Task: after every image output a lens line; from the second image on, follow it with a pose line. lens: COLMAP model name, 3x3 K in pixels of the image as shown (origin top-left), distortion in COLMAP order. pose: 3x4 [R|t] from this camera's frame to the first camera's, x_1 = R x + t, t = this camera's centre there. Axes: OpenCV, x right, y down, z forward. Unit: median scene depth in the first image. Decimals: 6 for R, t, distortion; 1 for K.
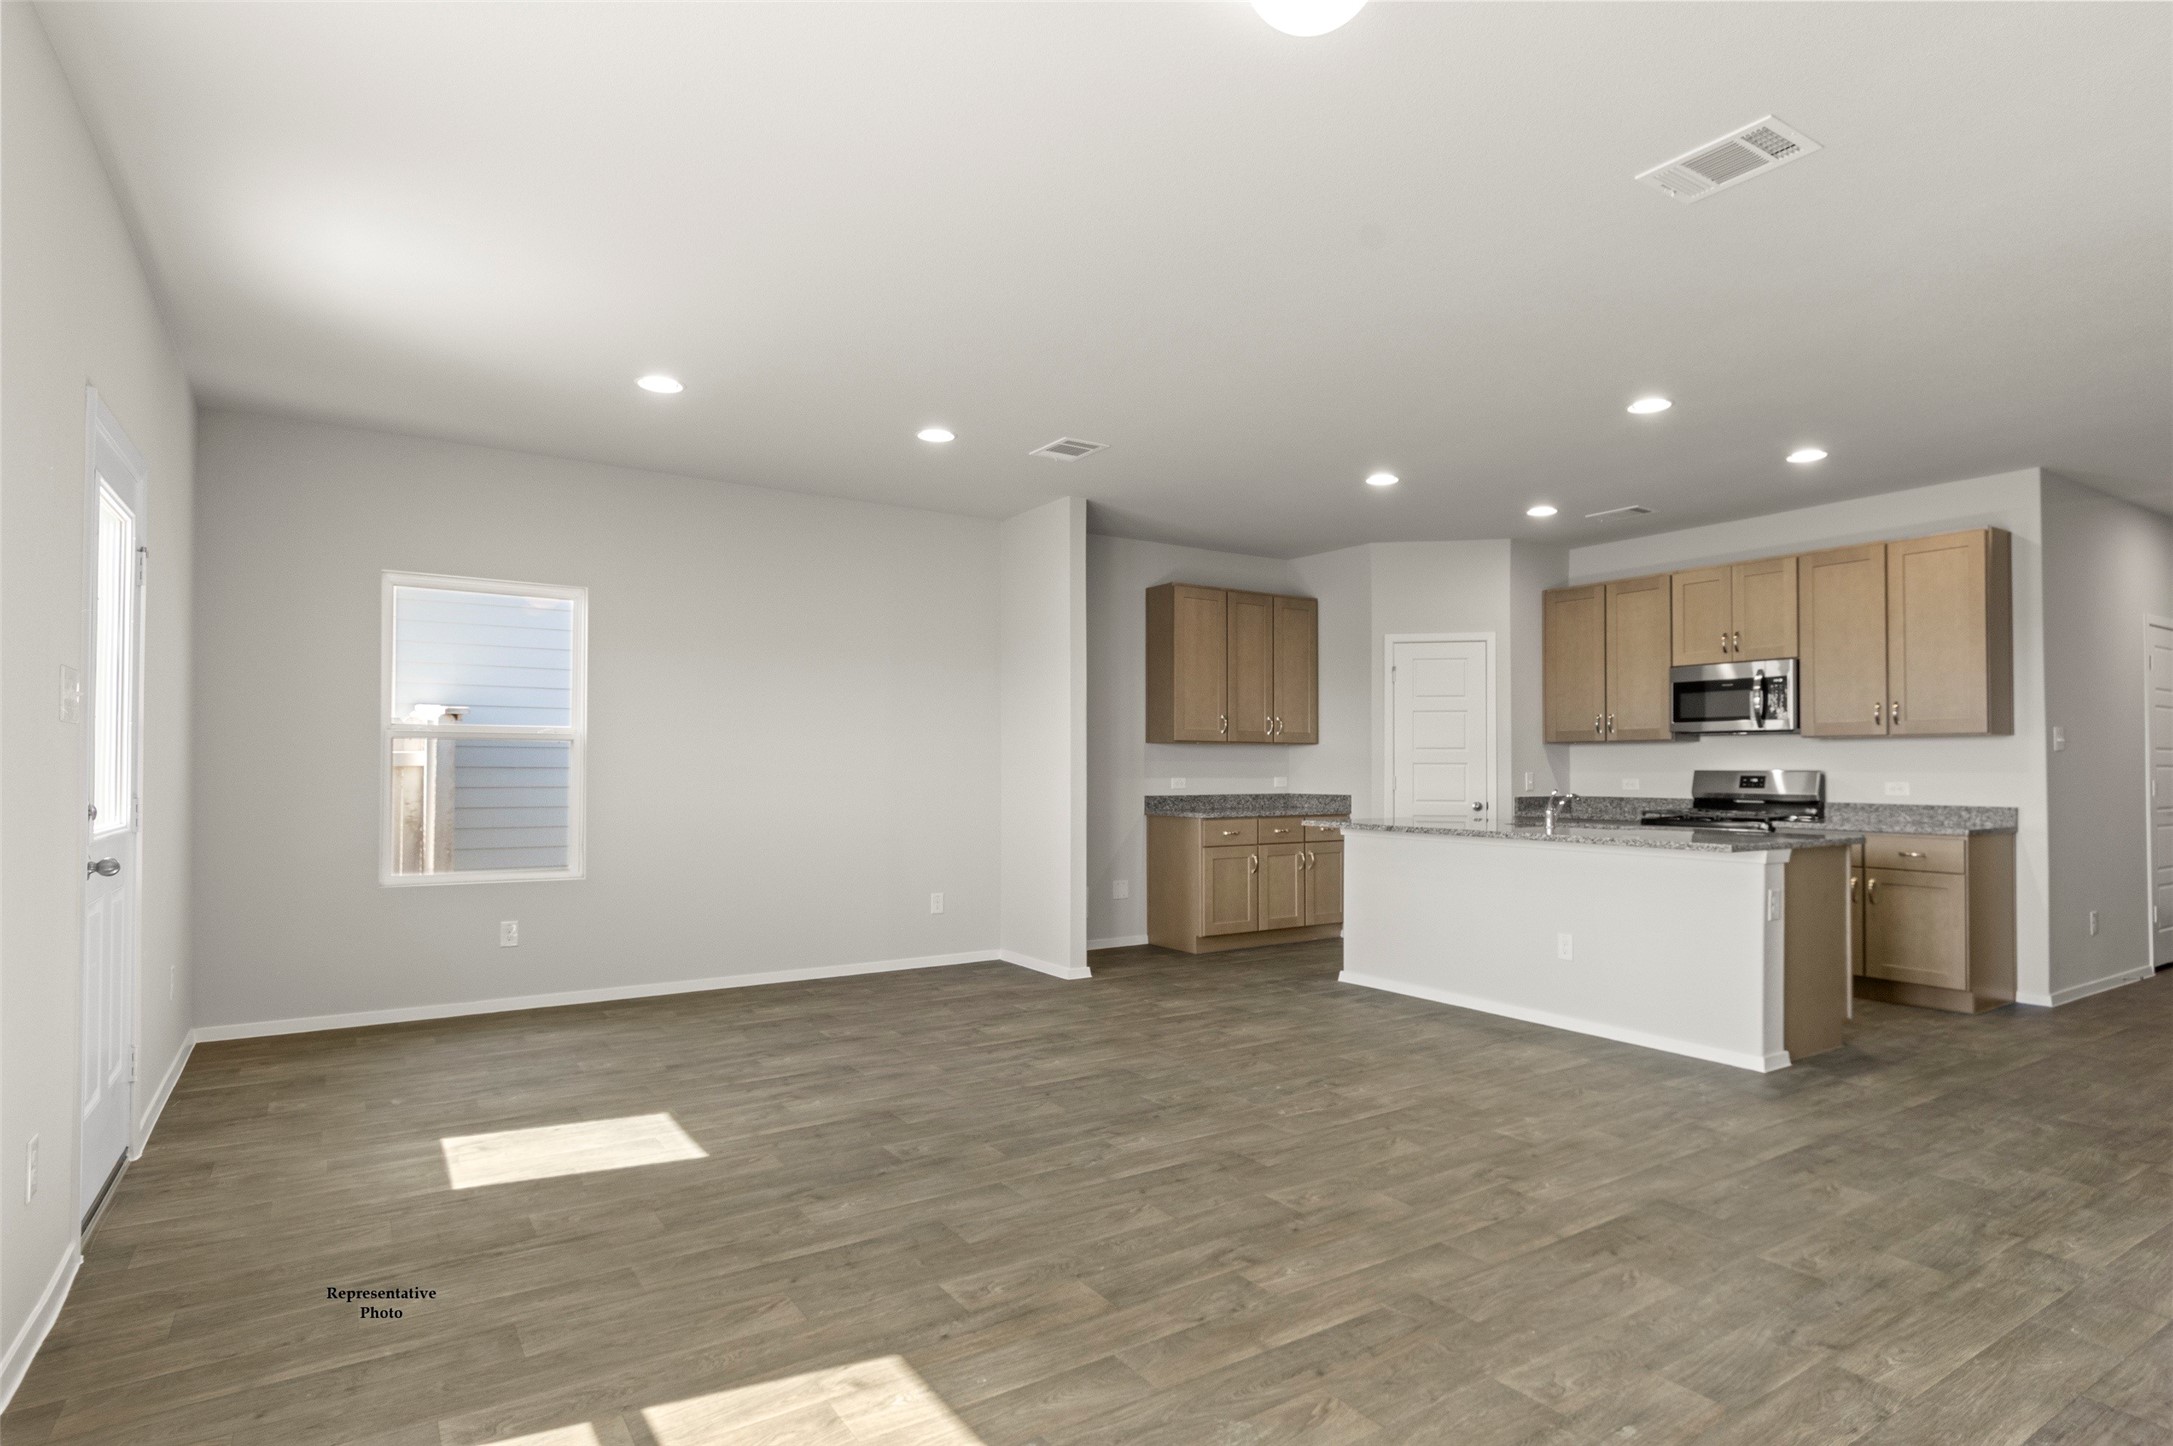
lens RADIAL K [[1169.7, 0, 1185.9], [0, 1169.7, 748.5], [0, 0, 1]] dist [0.002079, -0.002076]
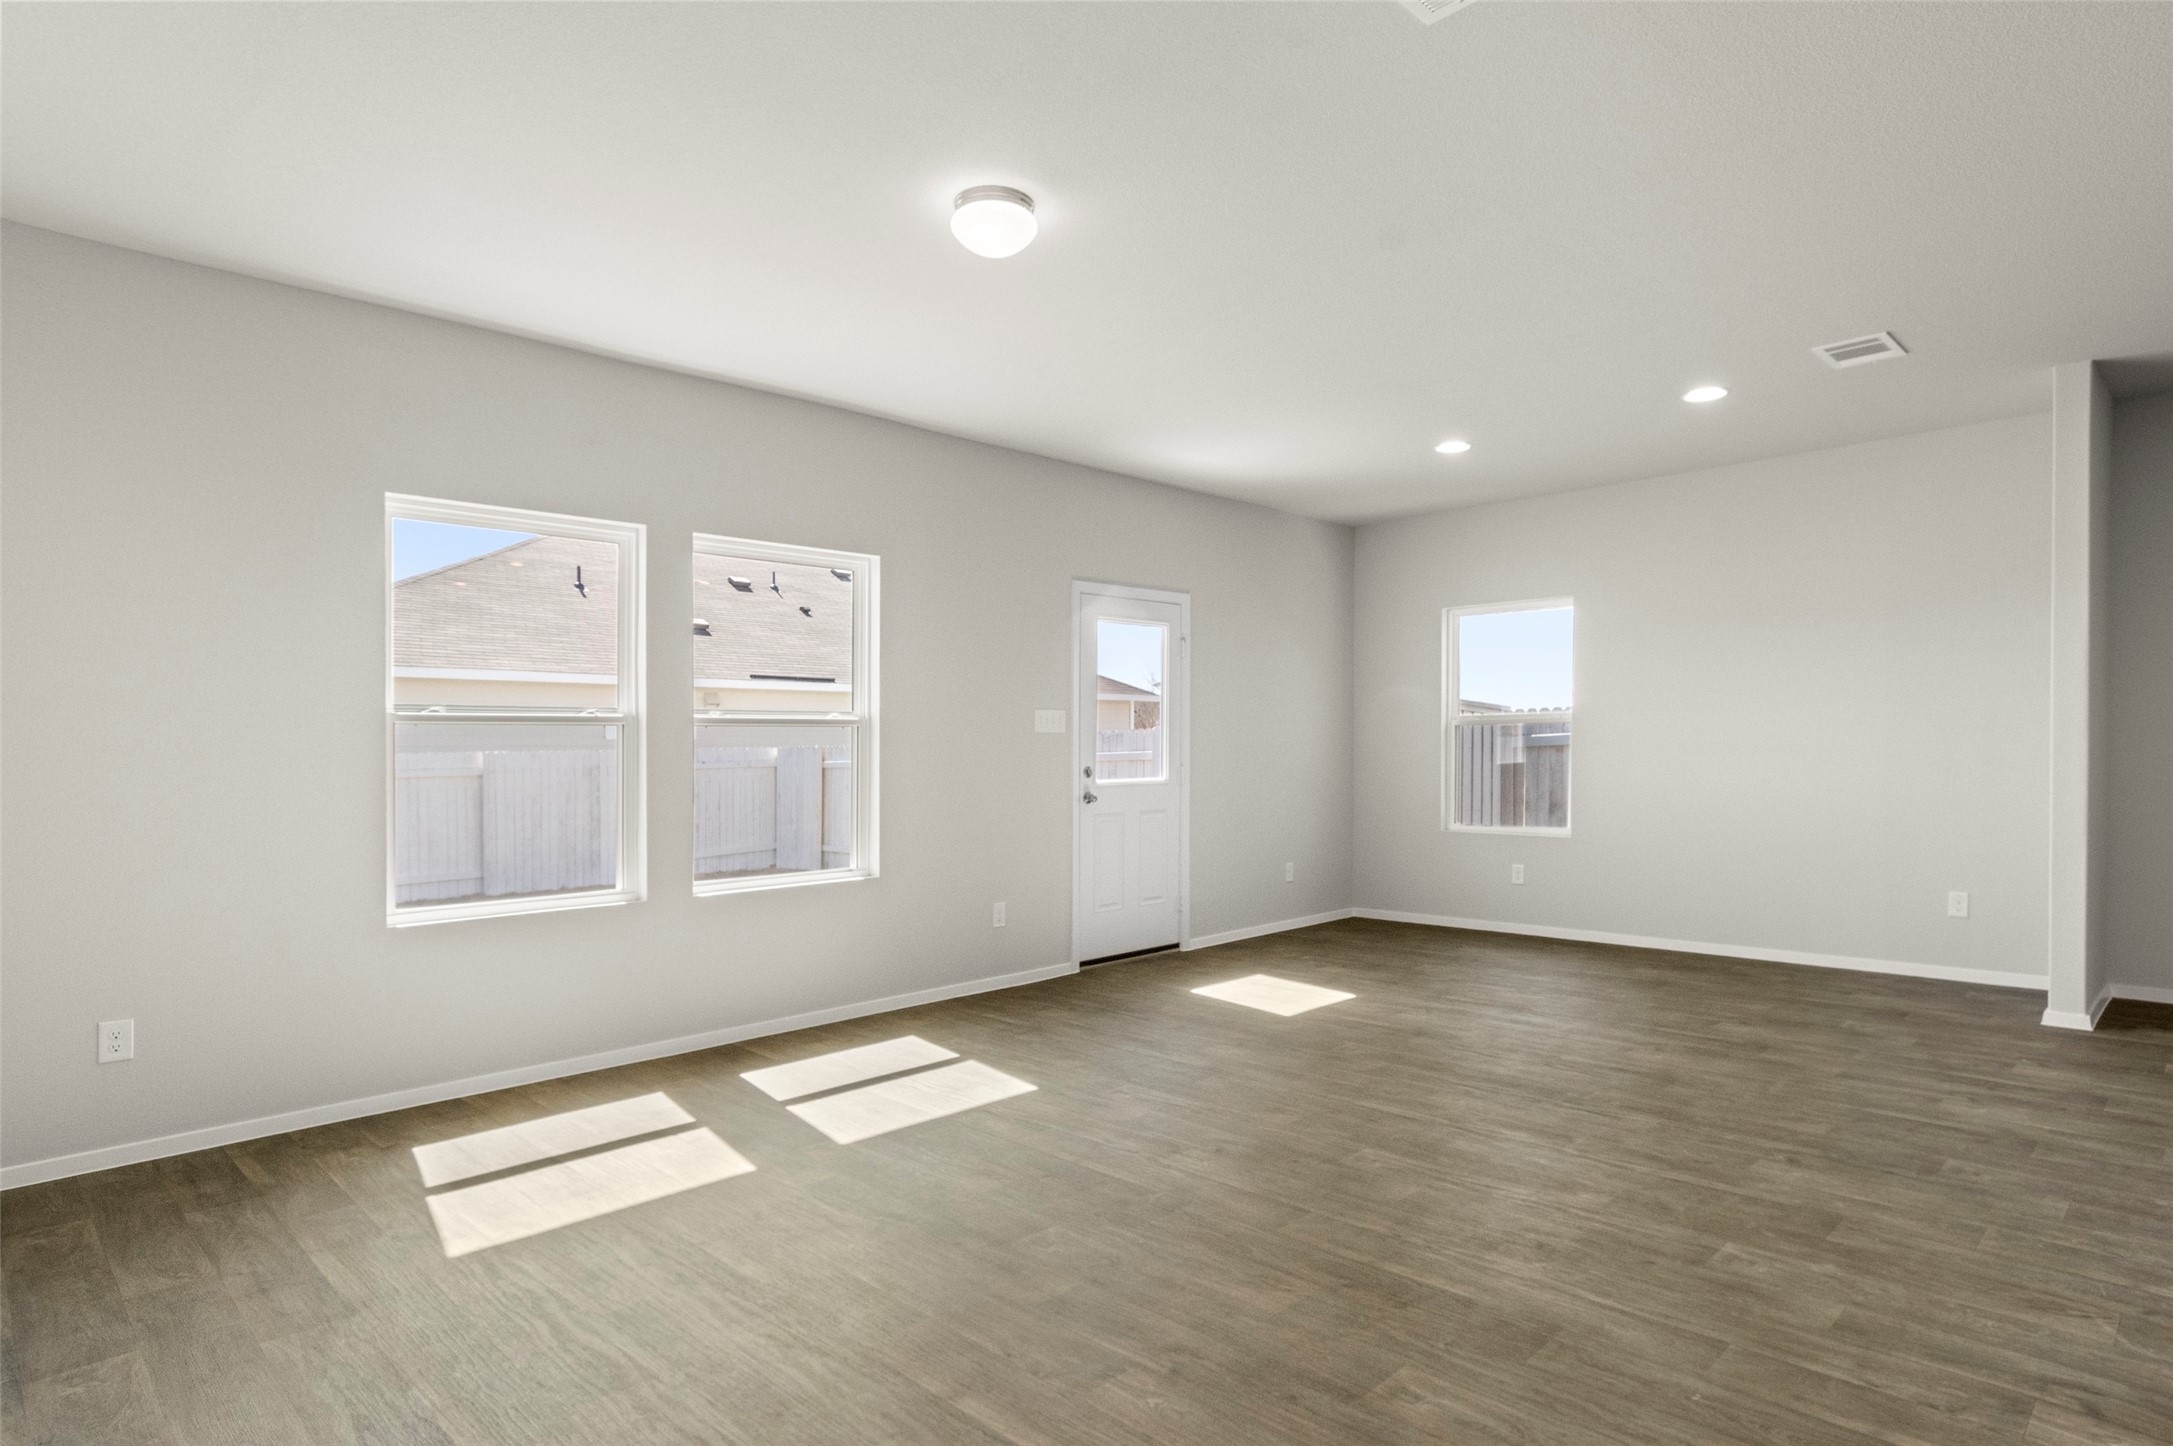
lens RADIAL K [[1169.7, 0, 1098.1], [0, 1169.7, 729.4], [0, 0, 1]] dist [0.002079, -0.002076]
pose [[0.157736, -0.019484, -0.987289, 0.826027], [0.030529, 0.999424, -0.014846, 0.005930], [0.987009, -0.027799, 0.158240, 0.453560]]
